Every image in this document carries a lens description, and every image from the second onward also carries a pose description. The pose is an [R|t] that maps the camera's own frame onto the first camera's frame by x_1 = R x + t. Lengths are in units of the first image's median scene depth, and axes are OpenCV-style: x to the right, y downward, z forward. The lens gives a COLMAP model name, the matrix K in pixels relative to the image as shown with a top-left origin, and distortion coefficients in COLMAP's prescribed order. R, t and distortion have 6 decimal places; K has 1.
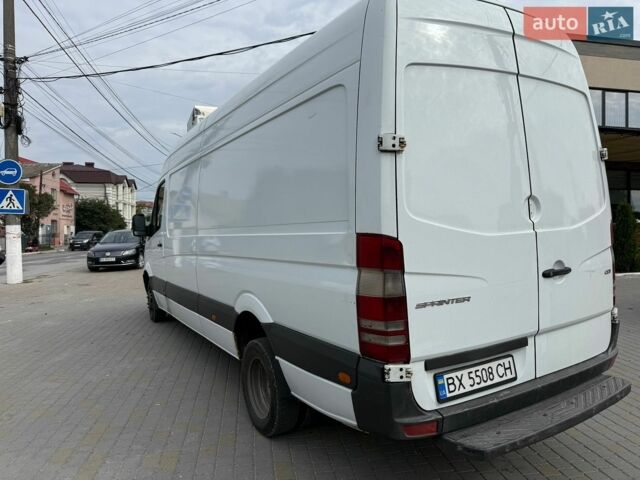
lens RADIAL K [[460.3, 0, 318.1], [0, 460.3, 239.7], [0, 0, 1]] dist [0.009664, 0.003152]
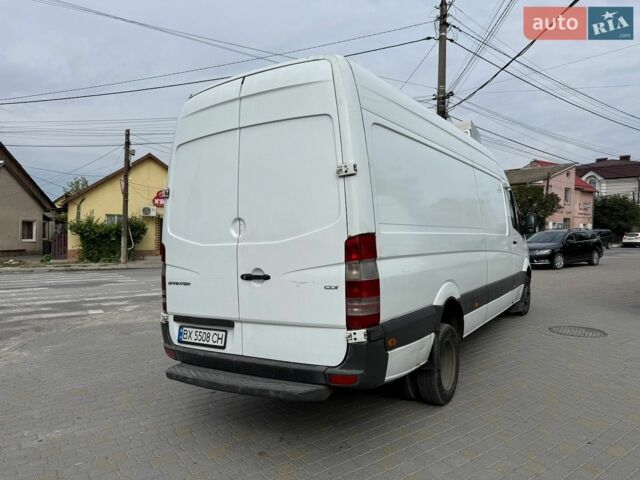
lens RADIAL K [[460.3, 0, 316.4], [0, 460.3, 236.7], [0, 0, 1]] dist [0.009664, 0.003152]
pose [[0.461270, 0.026970, -0.886850, 0.103900], [-0.026767, 0.999506, 0.016474, -0.003953], [0.886856, 0.016140, 0.461764, 0.034410]]
